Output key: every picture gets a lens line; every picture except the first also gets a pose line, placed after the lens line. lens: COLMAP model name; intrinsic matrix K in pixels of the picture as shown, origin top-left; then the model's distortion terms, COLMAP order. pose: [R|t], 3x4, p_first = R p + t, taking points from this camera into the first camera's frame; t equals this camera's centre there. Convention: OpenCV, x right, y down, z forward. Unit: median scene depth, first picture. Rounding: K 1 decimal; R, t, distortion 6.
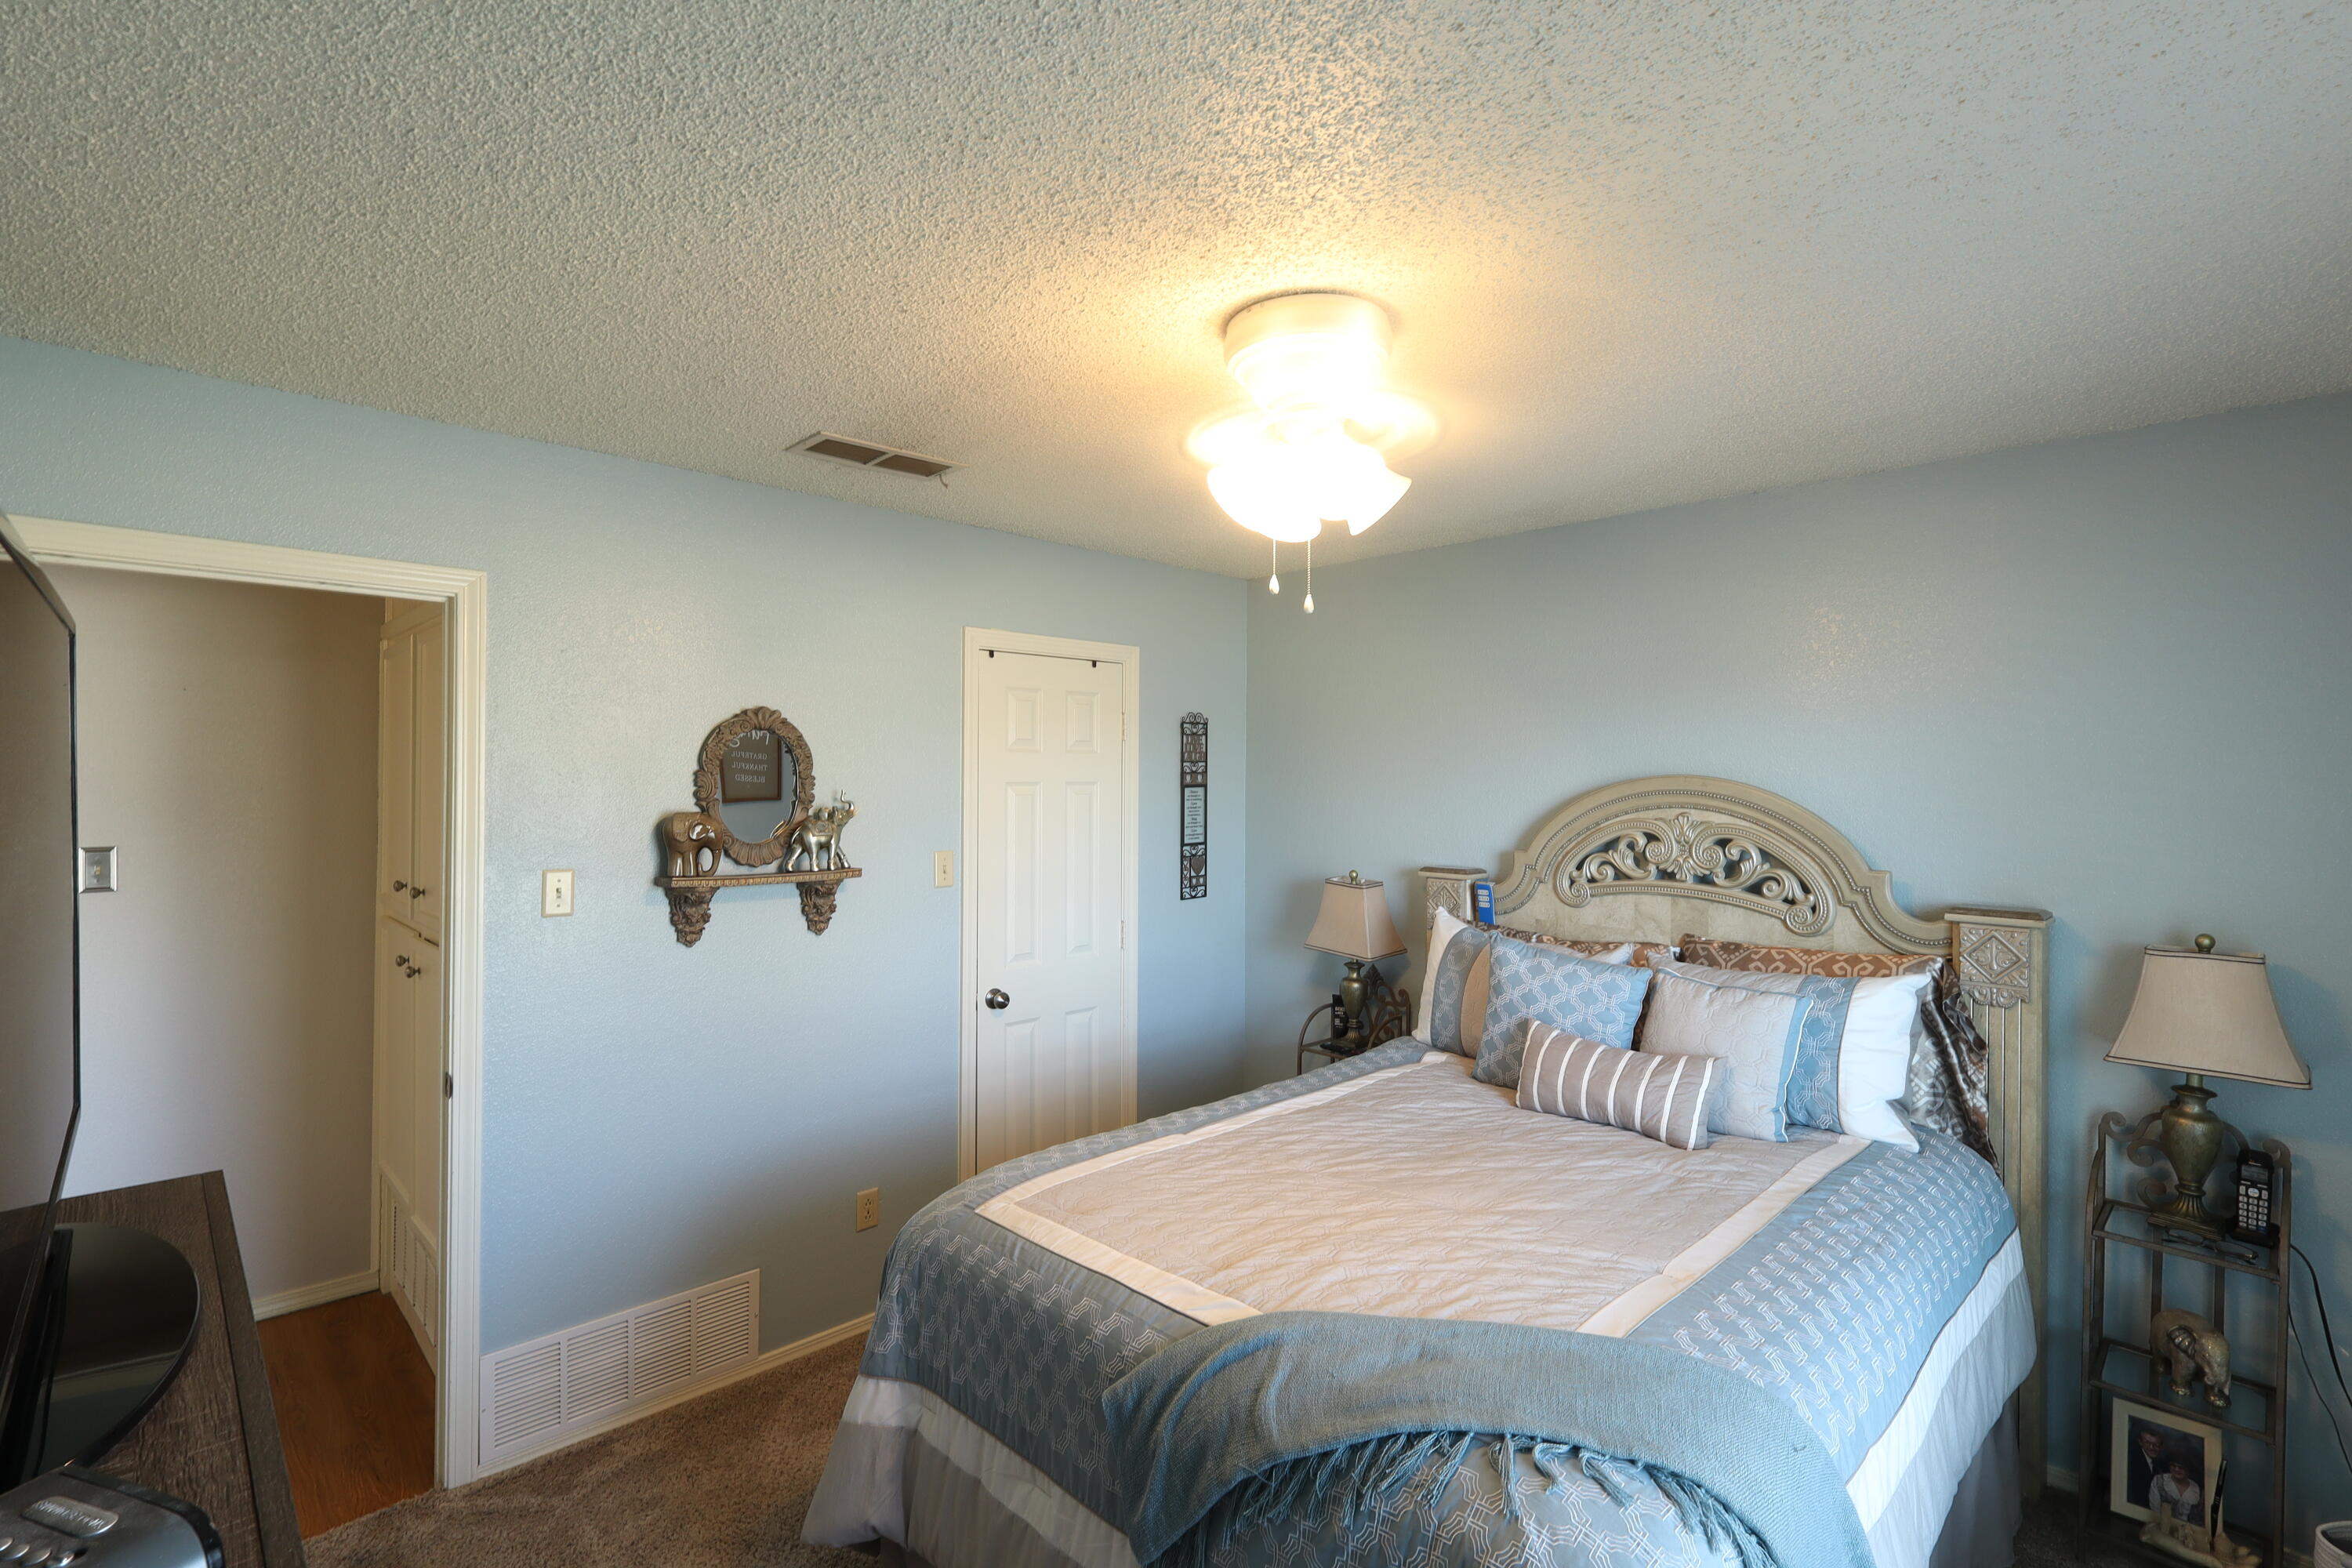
lens RADIAL K [[1125.8, 0, 1180.5], [0, 1125.8, 784.3], [0, 0, 1]] dist [0.001043, -0.000119]
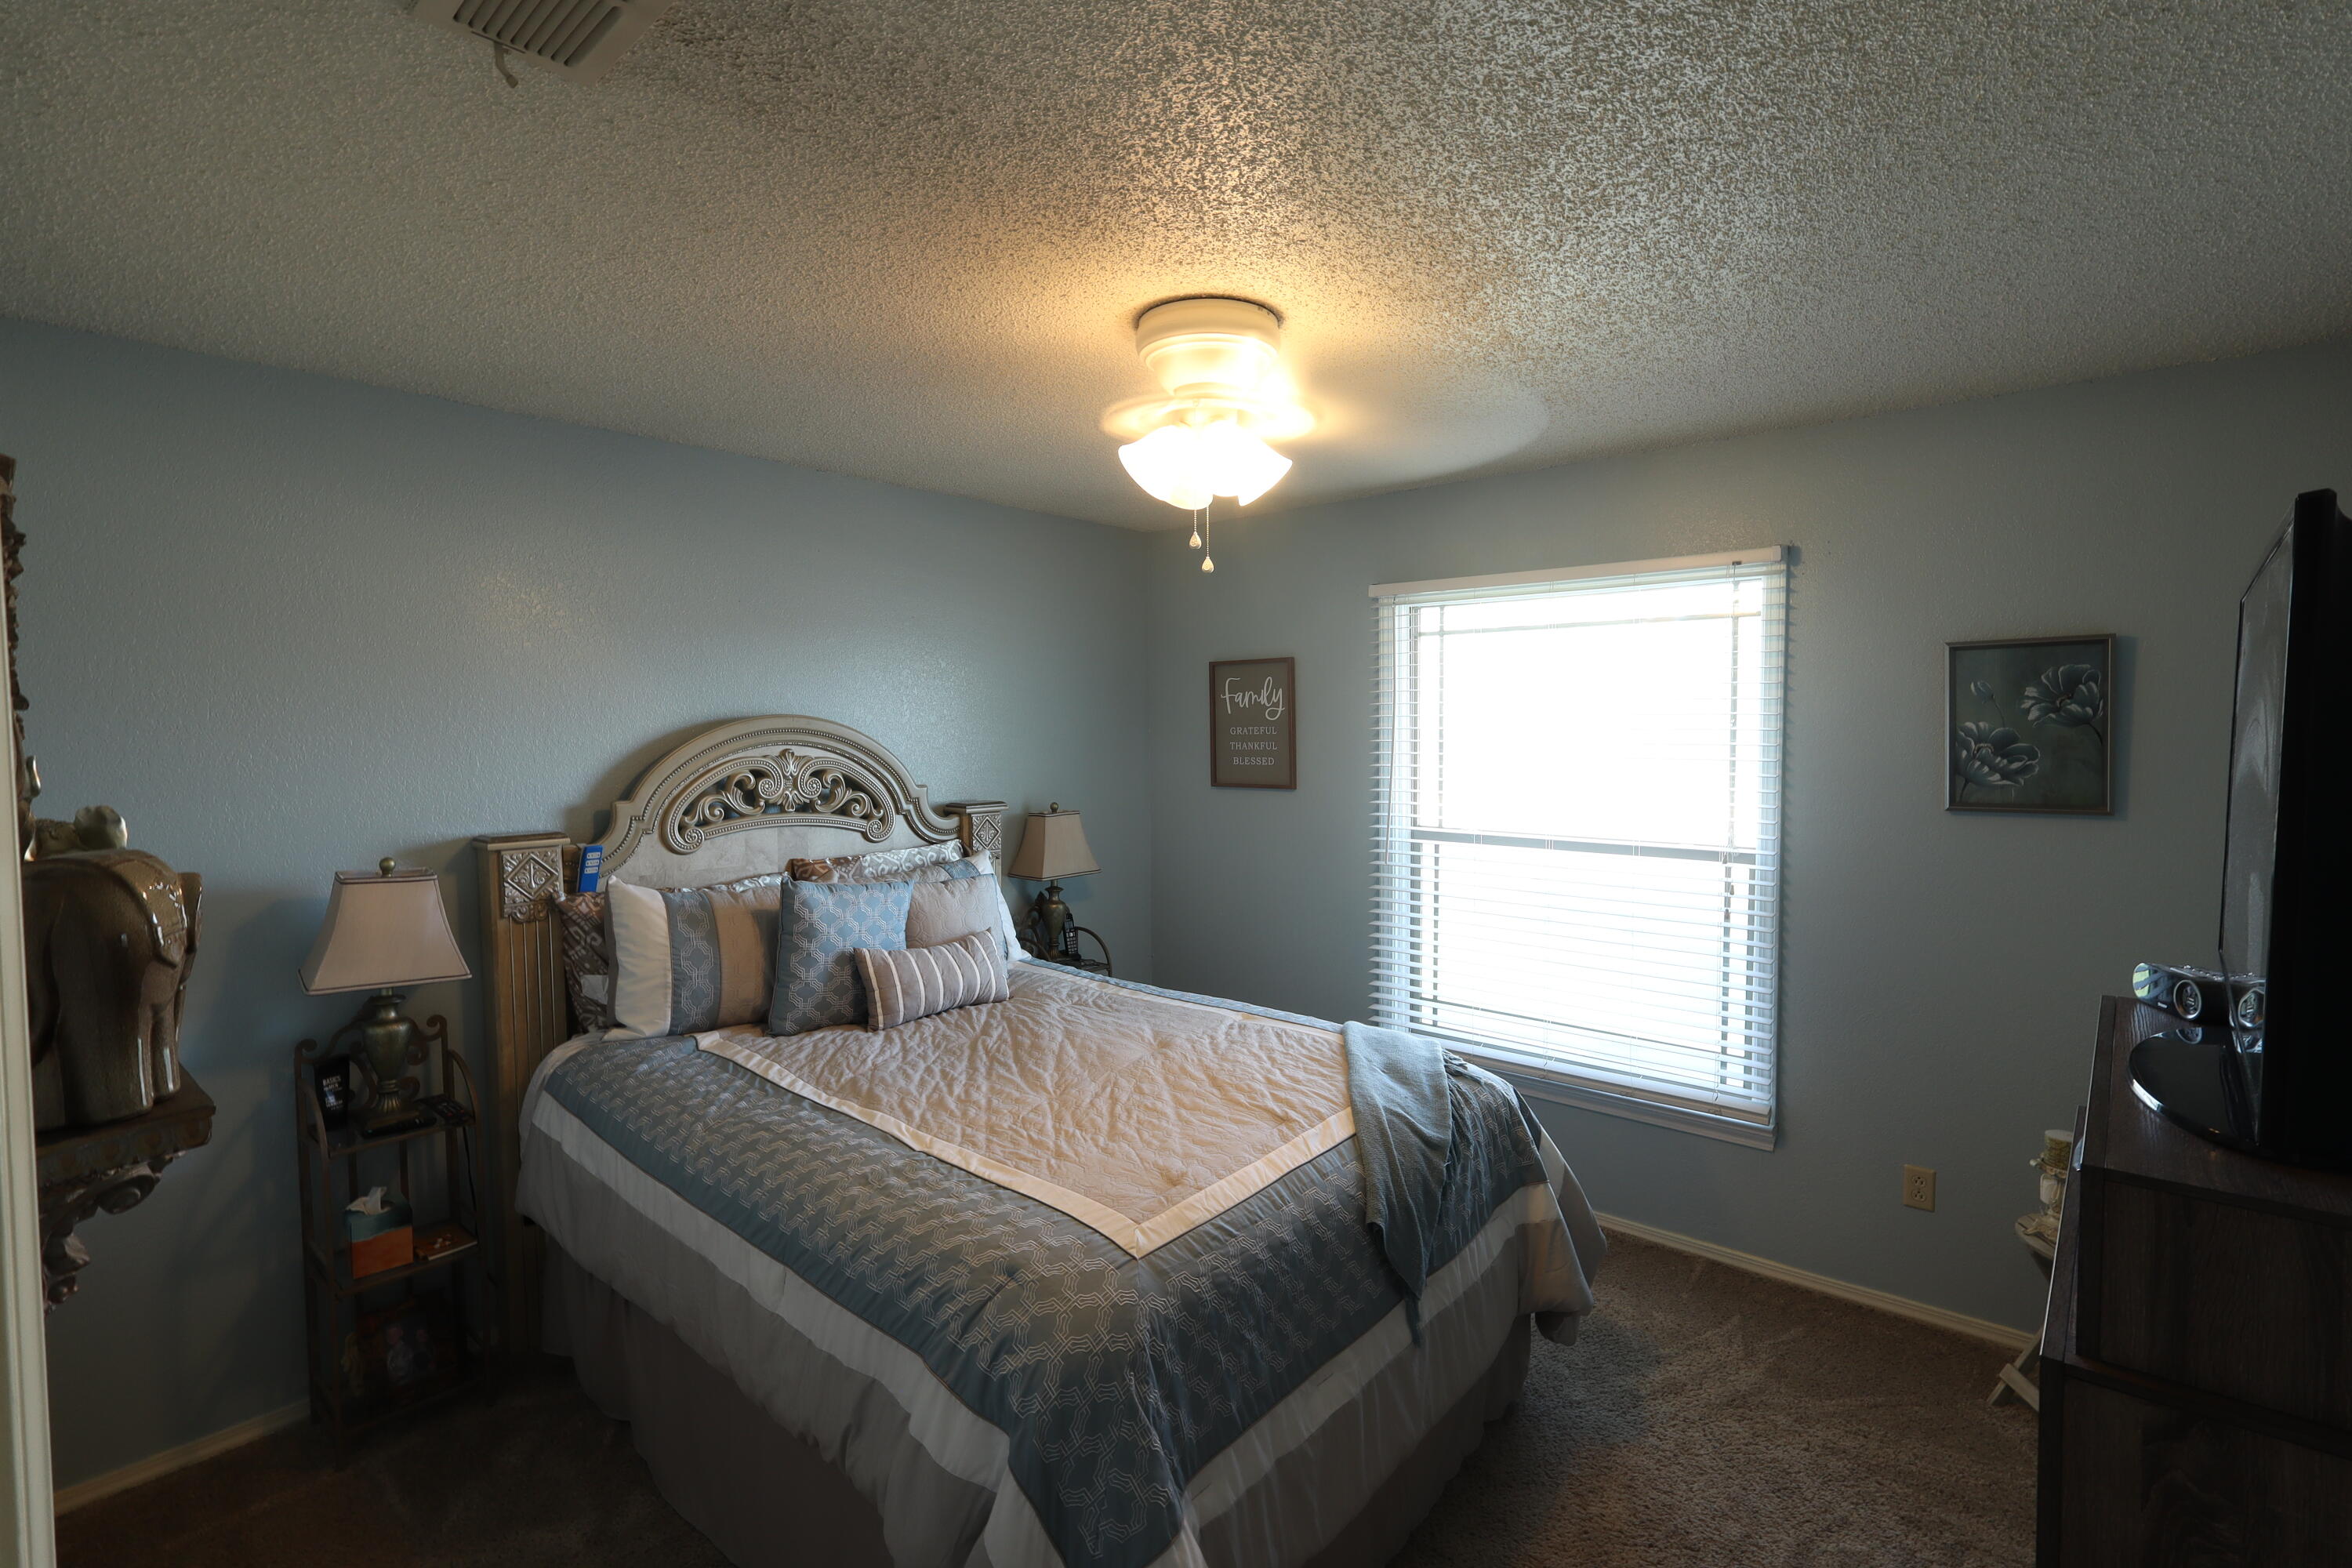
lens RADIAL K [[1125.8, 0, 1173.4], [0, 1125.8, 780.5], [0, 0, 1]] dist [0.001043, -0.000119]
pose [[-0.128860, -0.050346, 0.990384, -0.713374], [0.010097, 0.998592, 0.052077, 0.002557], [-0.991611, 0.016710, -0.128170, 0.803311]]
